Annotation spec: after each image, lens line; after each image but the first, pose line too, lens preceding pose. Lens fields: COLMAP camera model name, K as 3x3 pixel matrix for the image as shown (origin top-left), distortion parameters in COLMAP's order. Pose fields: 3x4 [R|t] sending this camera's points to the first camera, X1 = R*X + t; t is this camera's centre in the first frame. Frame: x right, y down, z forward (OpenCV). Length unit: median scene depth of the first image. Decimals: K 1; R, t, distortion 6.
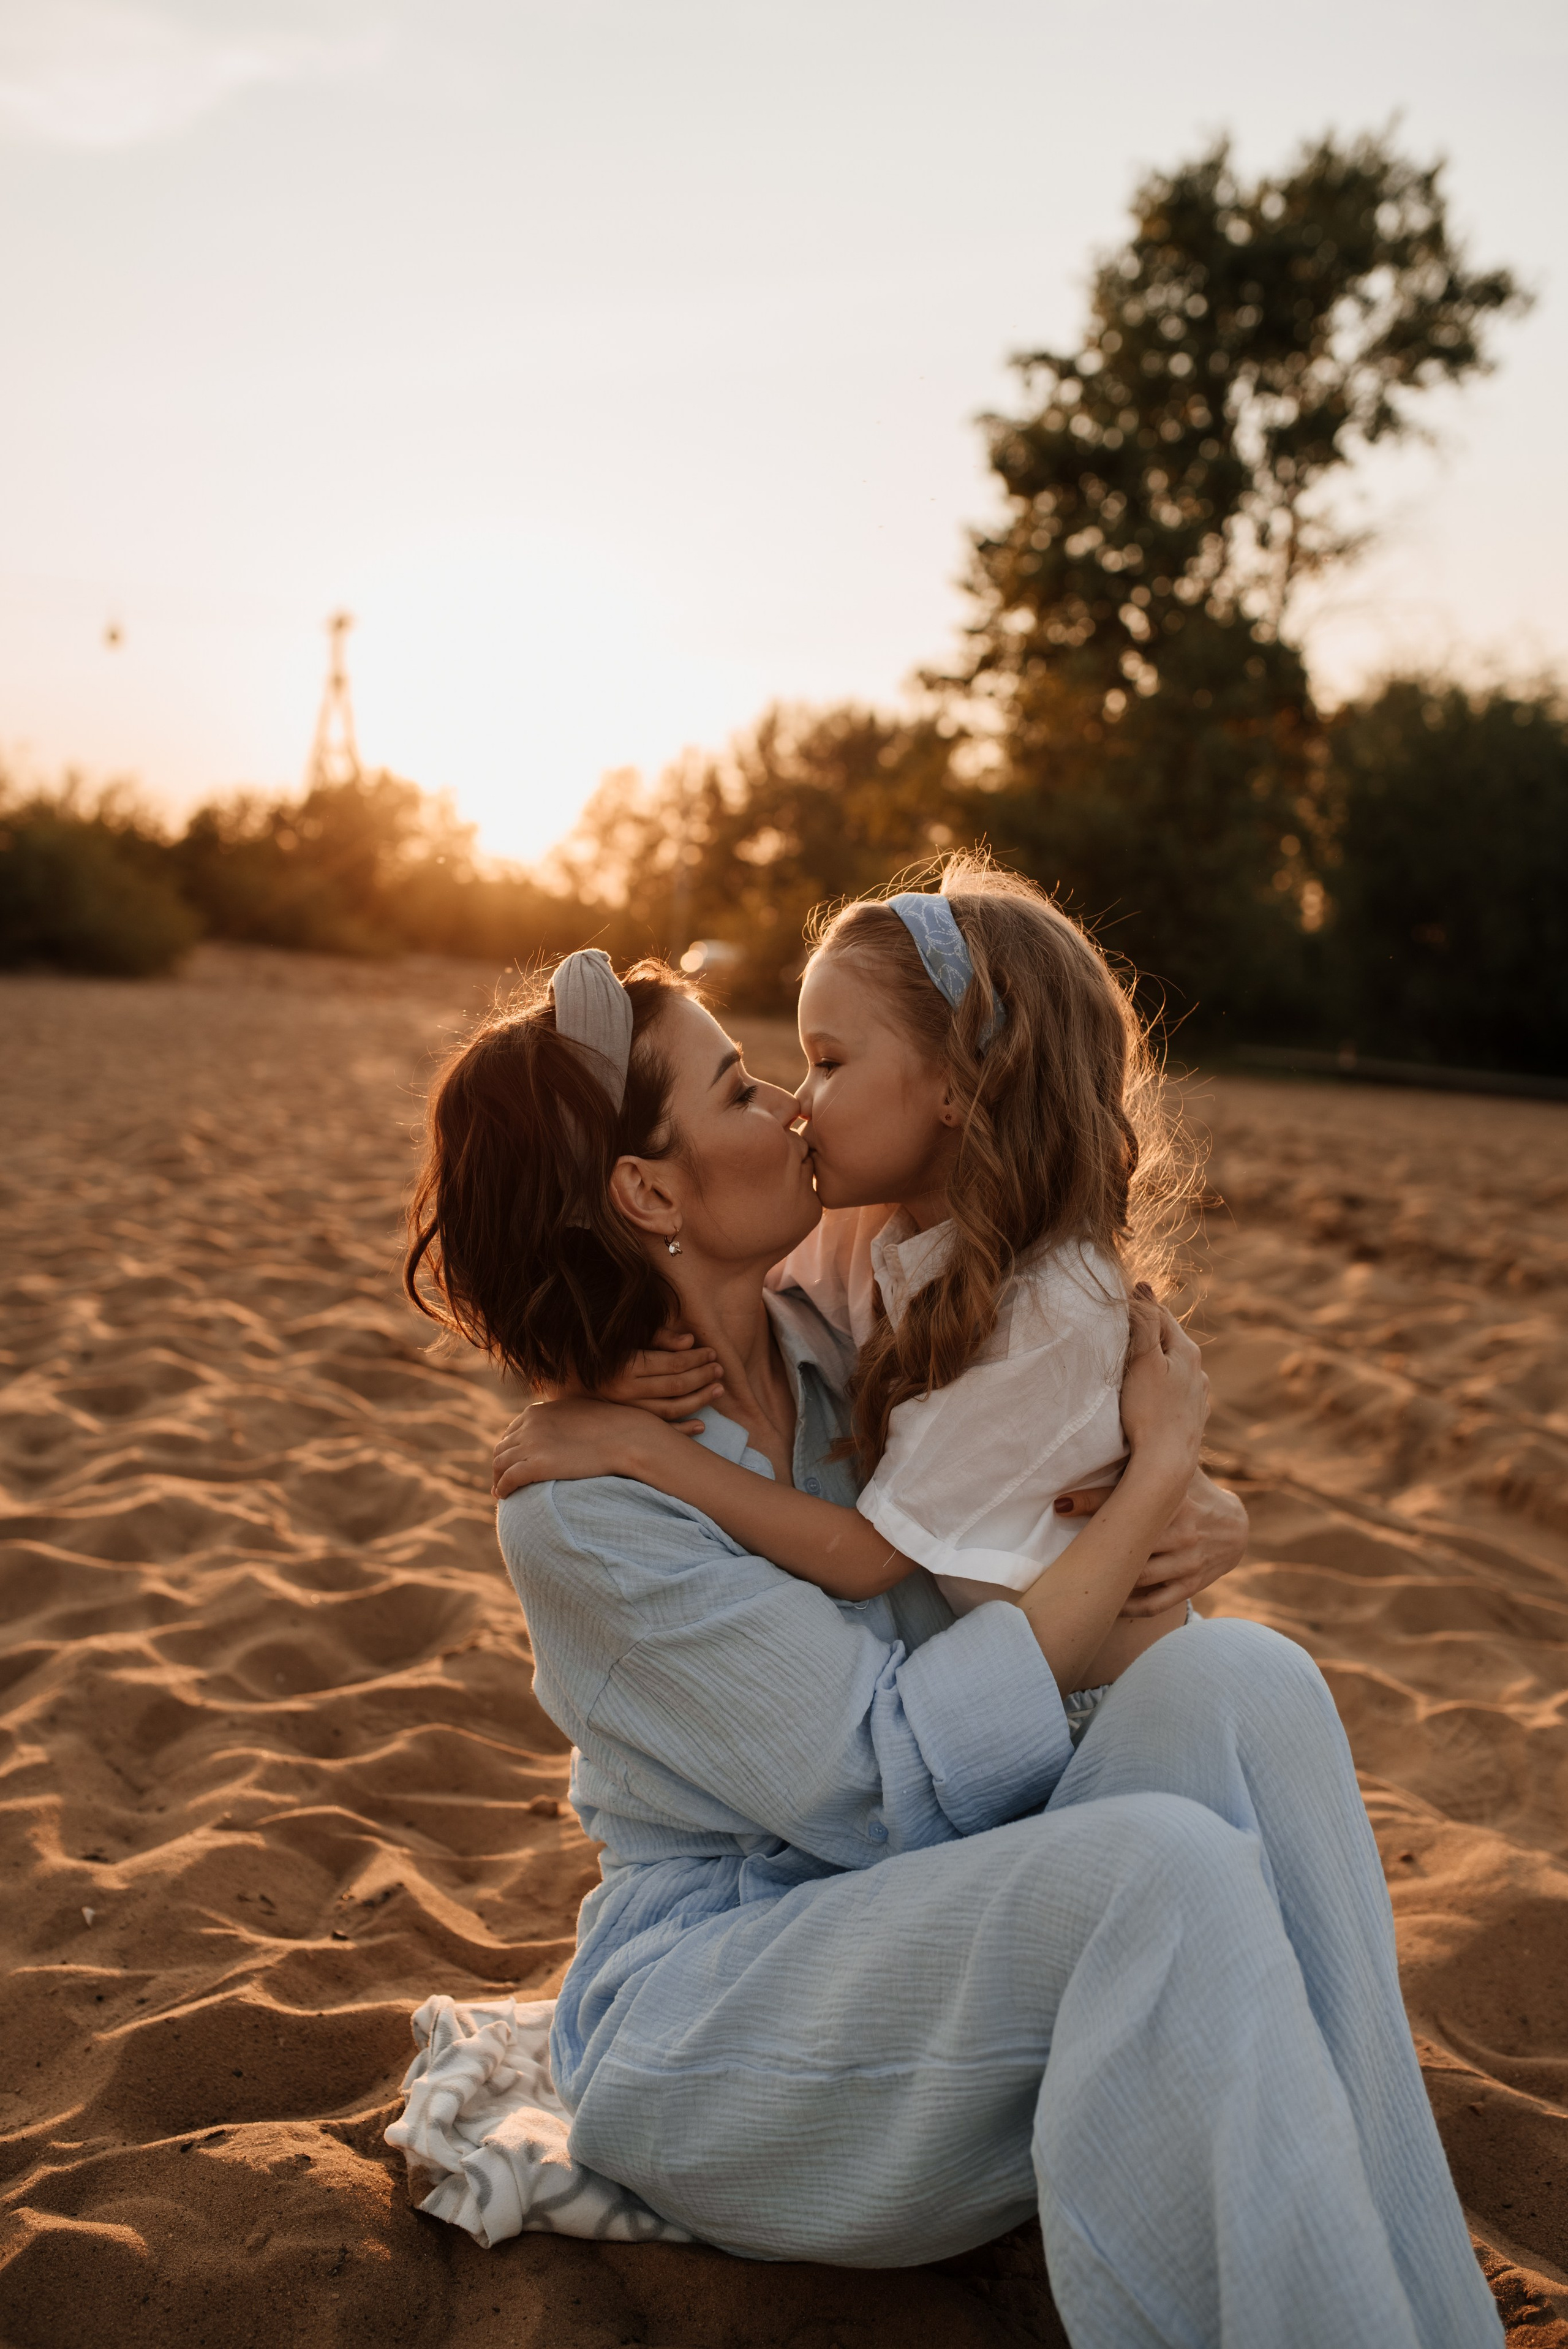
lens RADIAL K [[2250.8, 0, 784.0], [0, 2250.8, 1174.5], [0, 0, 1]] dist [-0.068293, 0.114276]
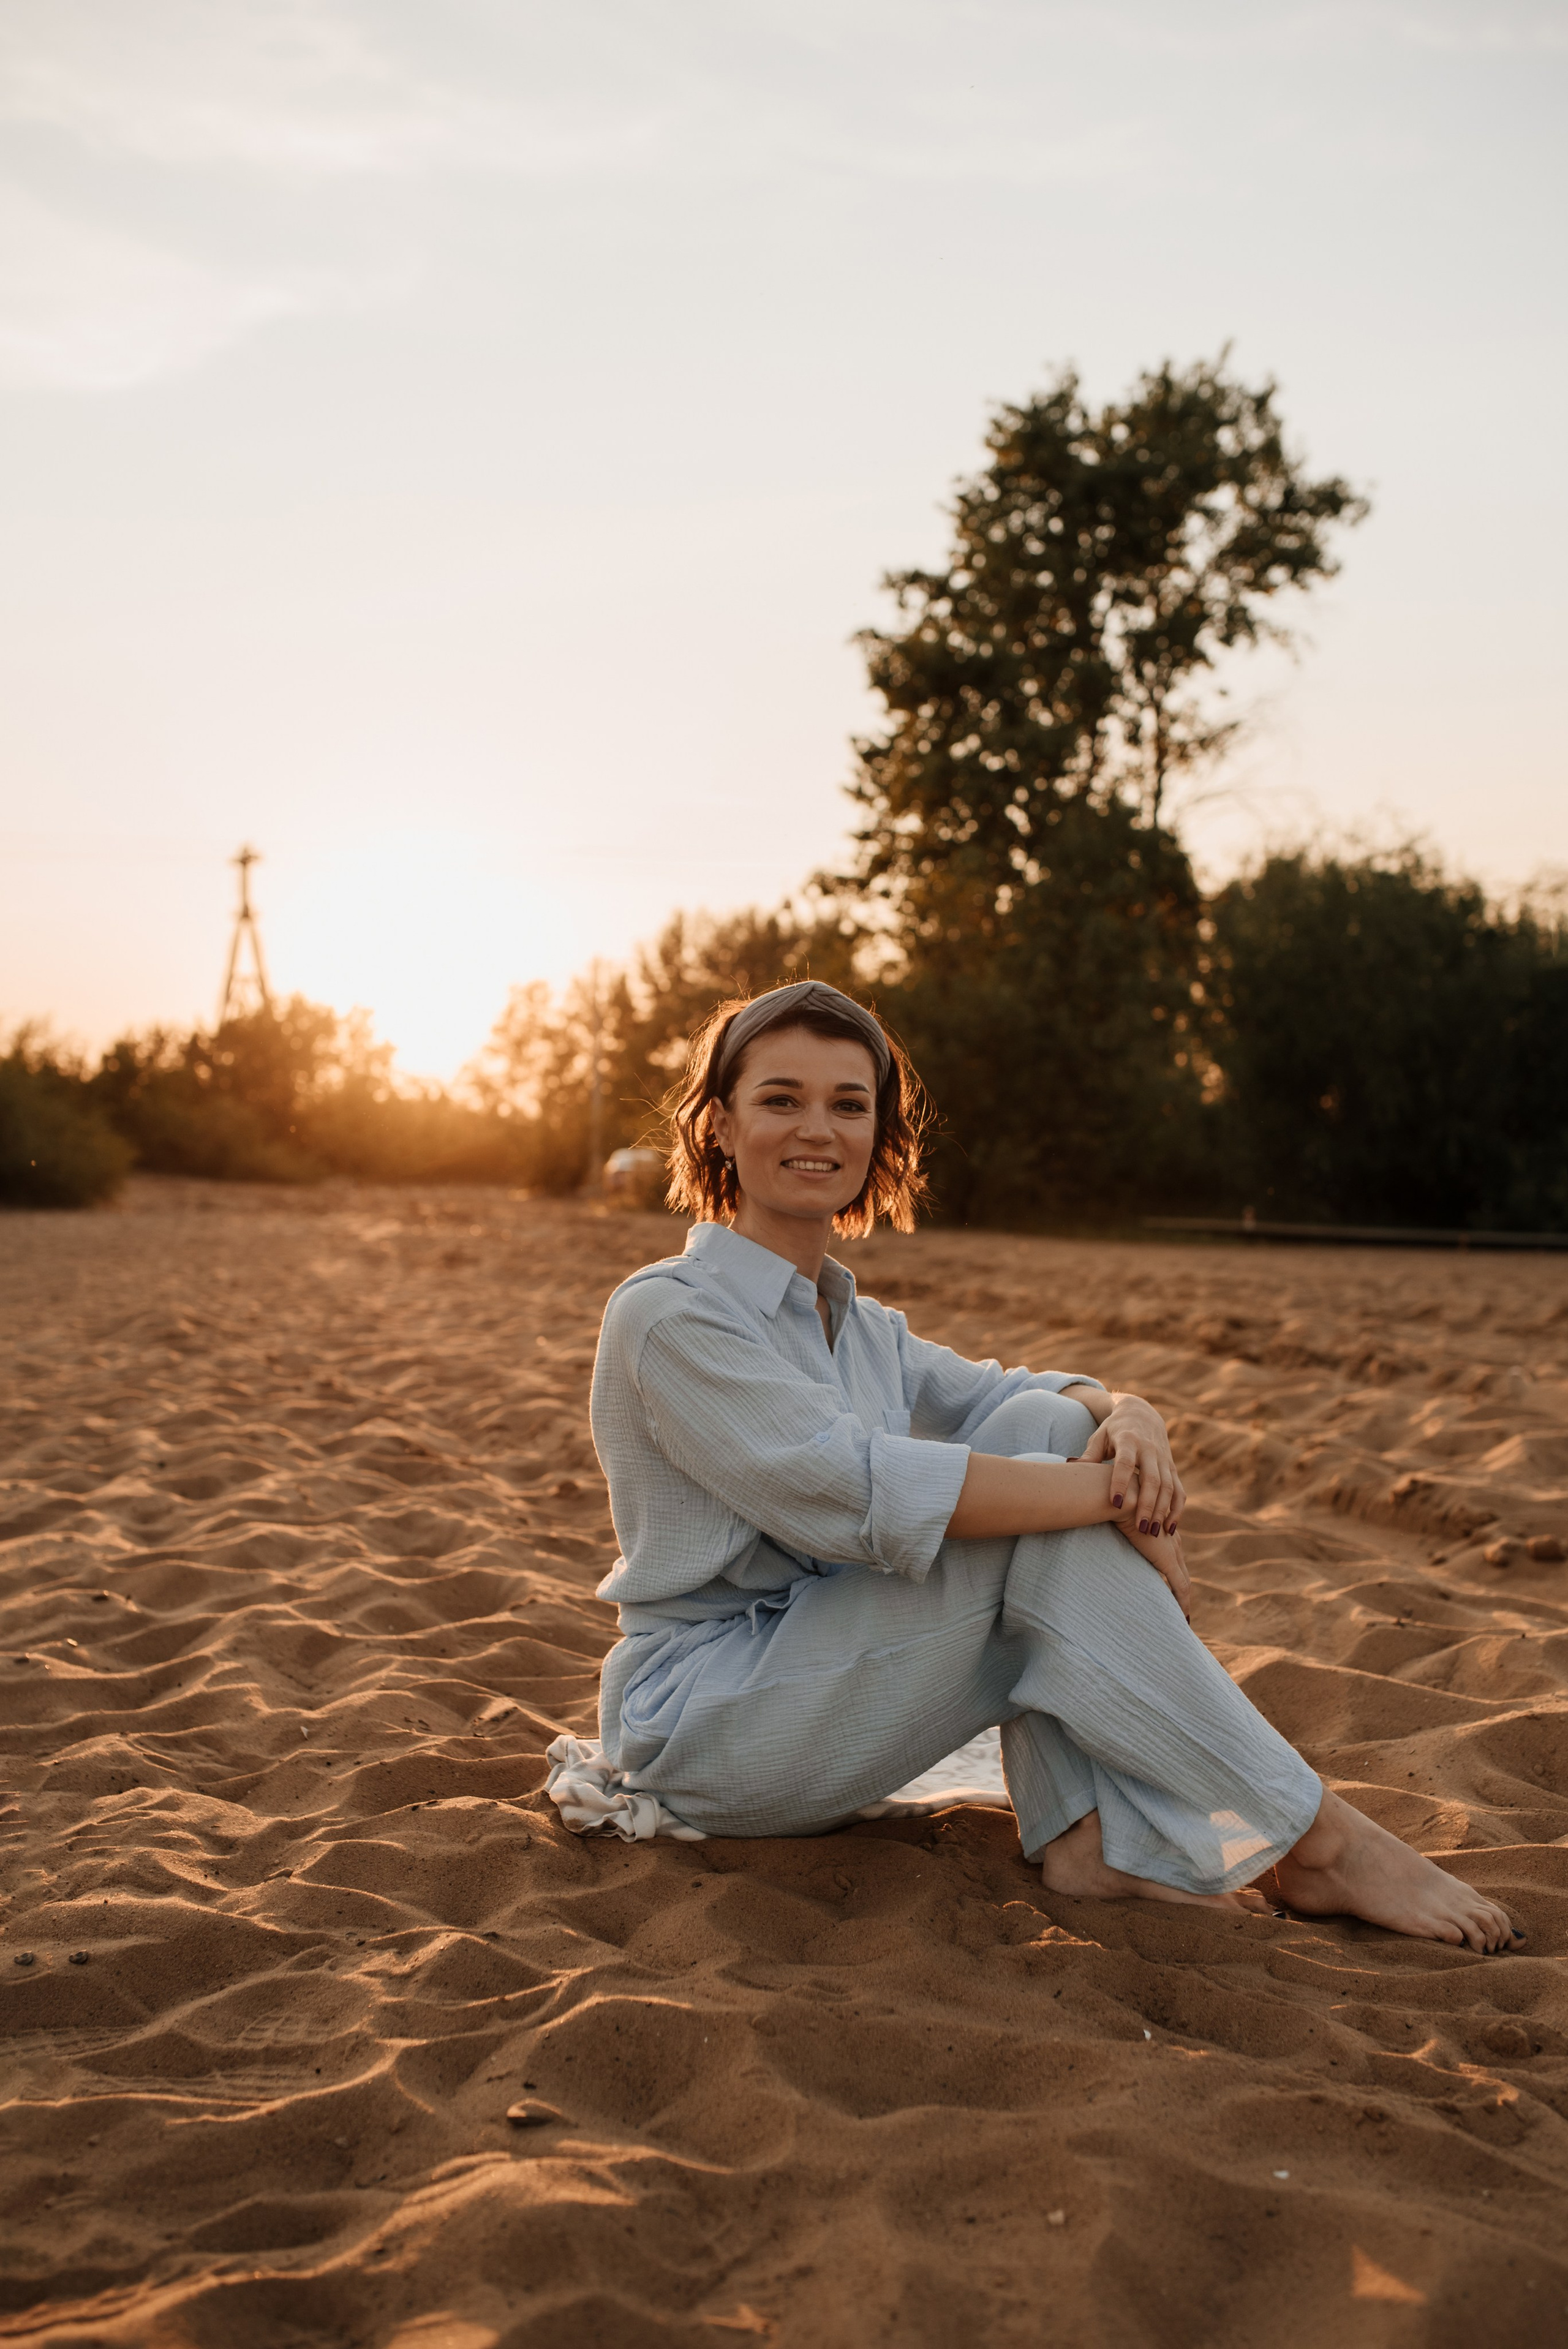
lens RADIAL K [[2250.8, 0, 784.0], [0, 2250.8, 1174.5], [0, 0, 1]] dist [-0.068293, 0.114276]
pose [[0.997775, -0.054808, 0.037950, -0.012586], [0.058026, 0.994283, -0.089635, 0.041503], [-0.032821, 0.091638, 0.995251, -0.168484]]
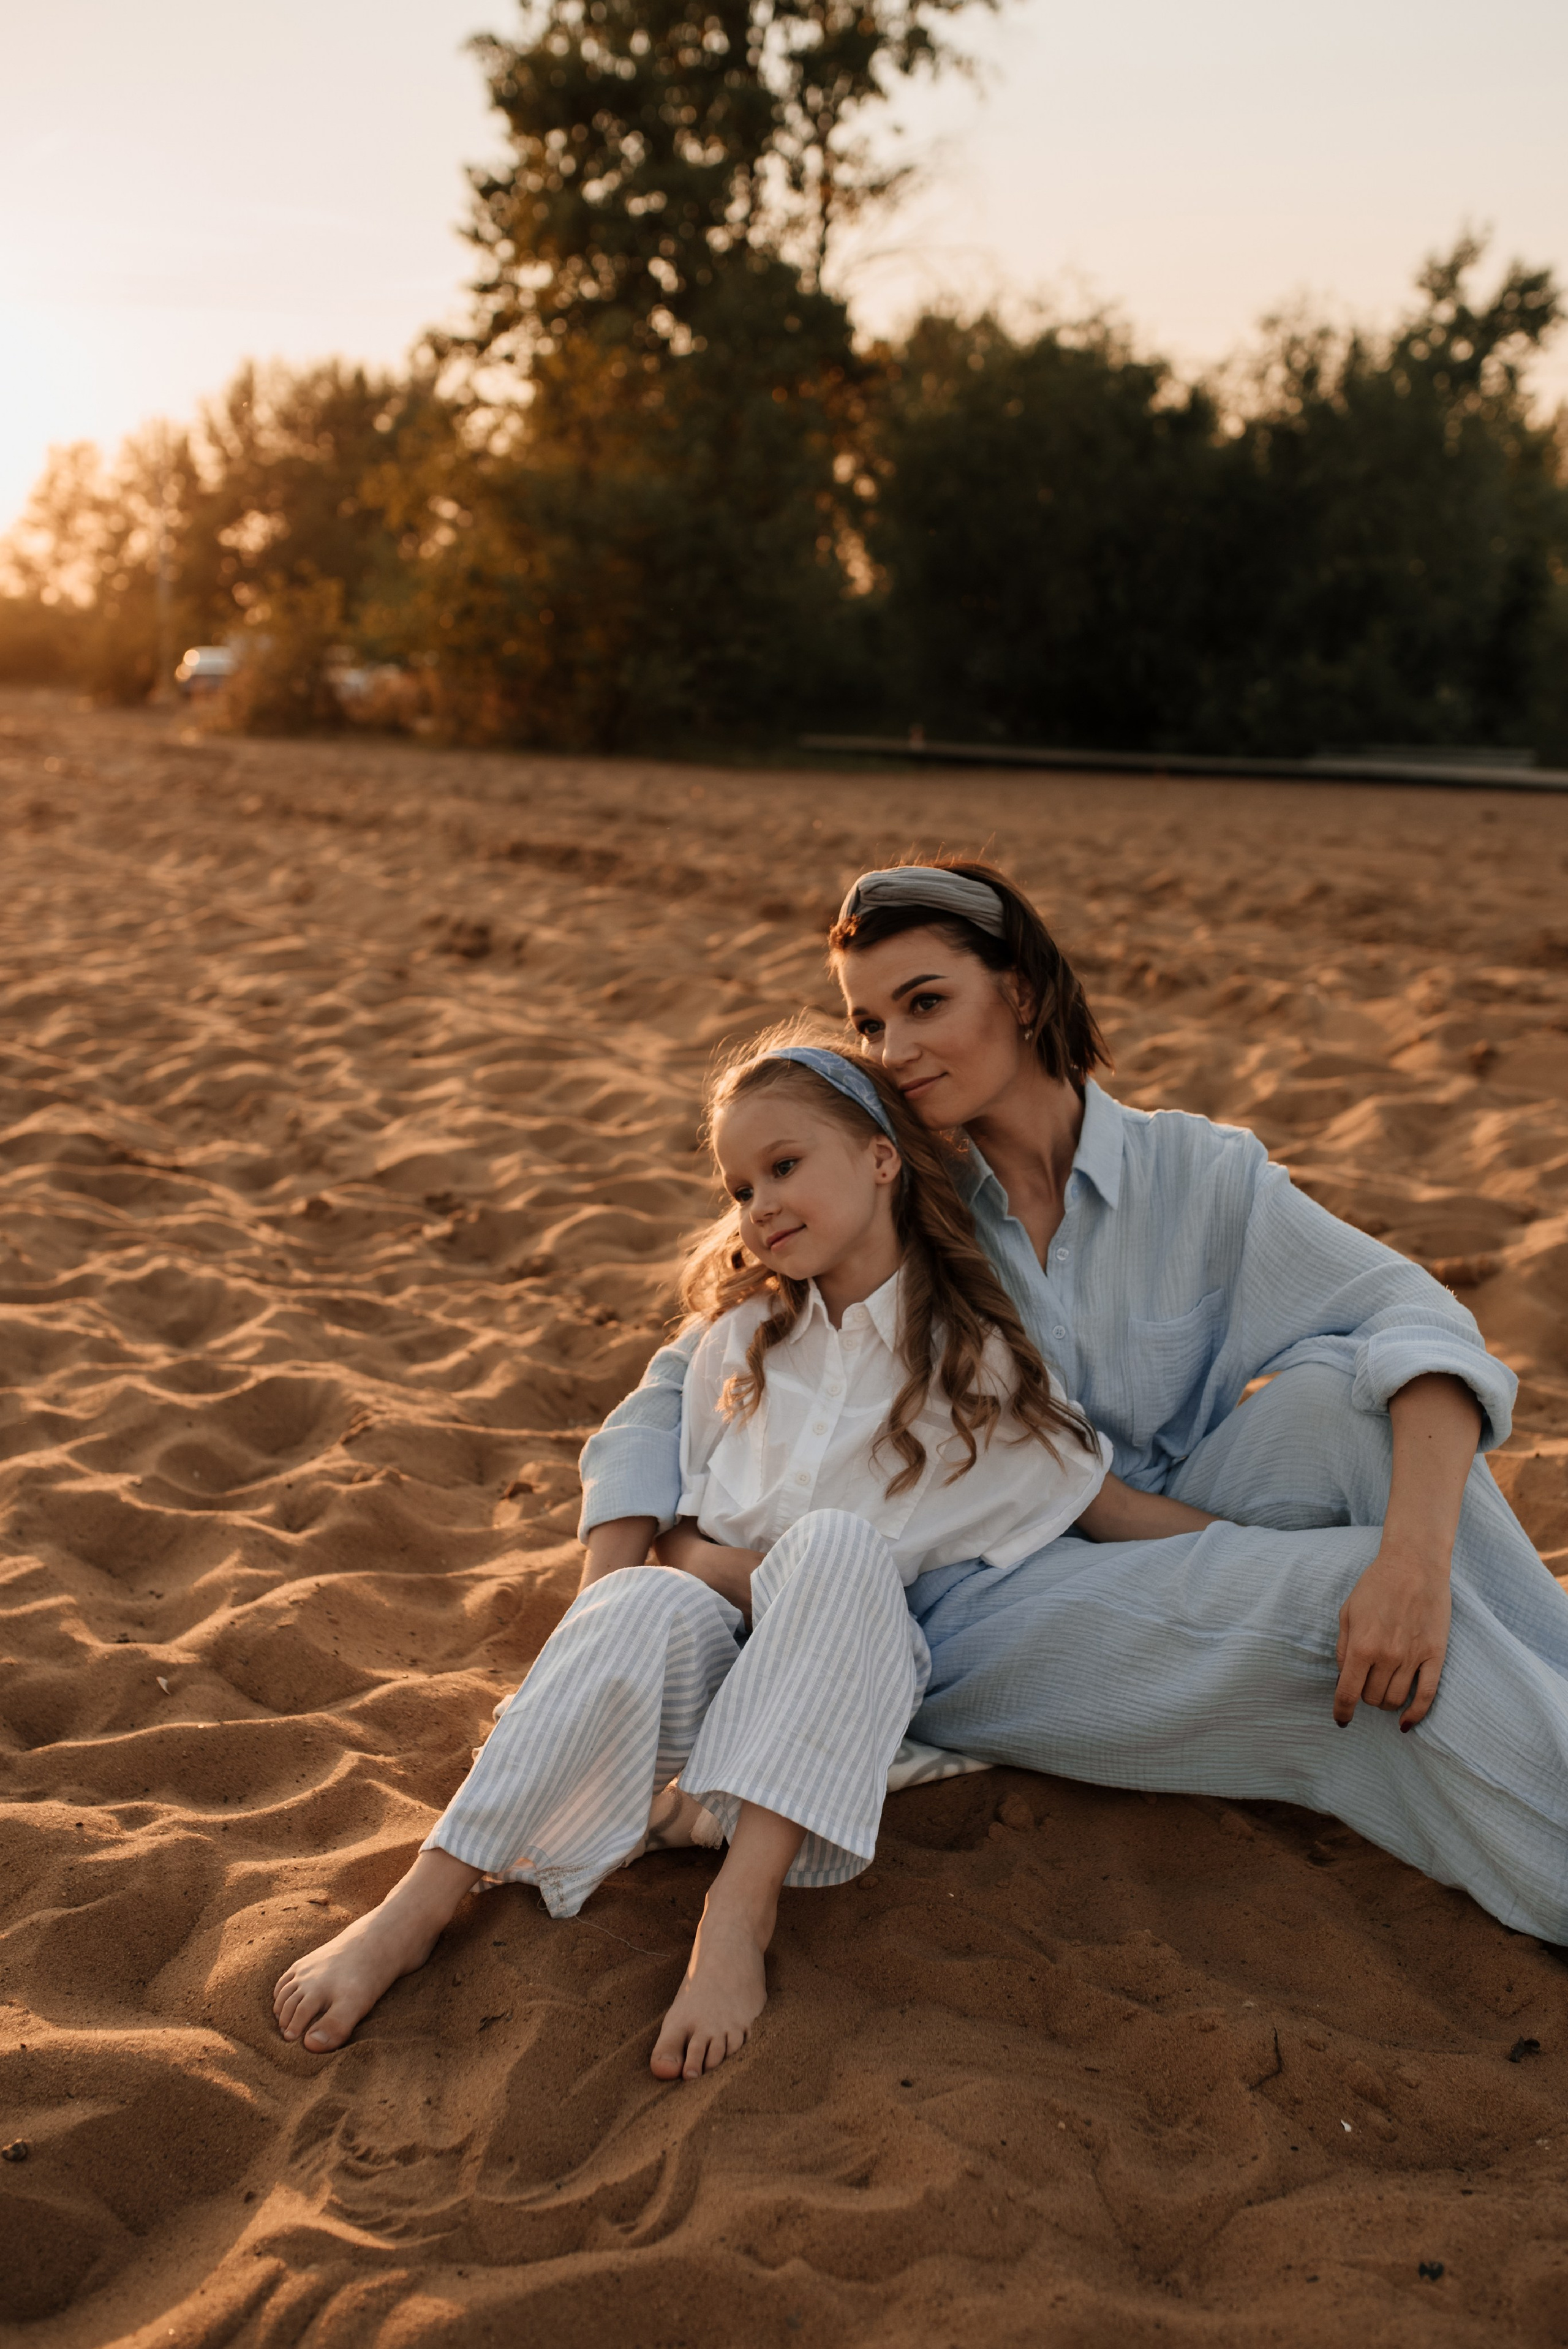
lens RADIAL K [[2465.8, 0, 801.9], [0, 2465.8, 1141.5], [0, 0, 1]] dist [-0.079209, 0.148222]
pose [[0.976933, -0.088095, 0.194529, -0.071826], [0.066989, 0.991387, 0.112539, -0.023742], [-0.202767, -0.096911, 0.974420, -0.098048]]
